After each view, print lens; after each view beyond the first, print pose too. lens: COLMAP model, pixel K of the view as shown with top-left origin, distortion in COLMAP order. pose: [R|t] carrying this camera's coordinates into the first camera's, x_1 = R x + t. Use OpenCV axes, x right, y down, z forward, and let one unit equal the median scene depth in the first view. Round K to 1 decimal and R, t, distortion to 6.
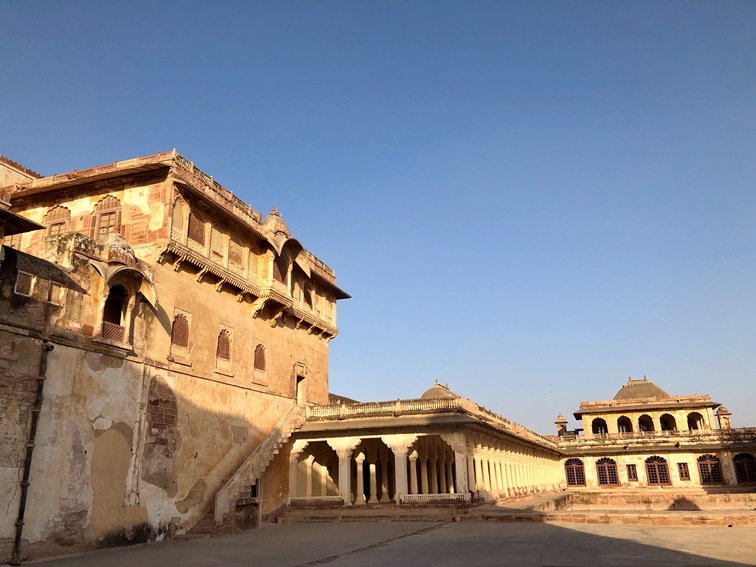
lens RADIAL K [[602.0, 0, 378.0], [0, 602.0, 283.5], [0, 0, 1]] dist [0.037382, -0.006139]
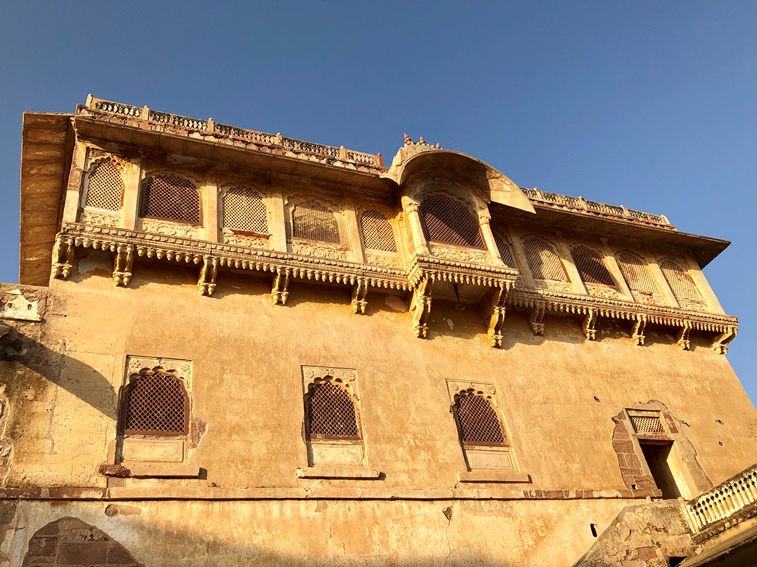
lens RADIAL K [[668.5, 0, 378.5], [0, 668.5, 283.5], [0, 0, 1]] dist [0.071838, -0.139402]
pose [[0.655511, -0.516649, -0.550798, 0.058956], [0.352686, 0.854369, -0.381663, 0.196404], [0.667771, 0.055926, 0.742263, 0.618519]]
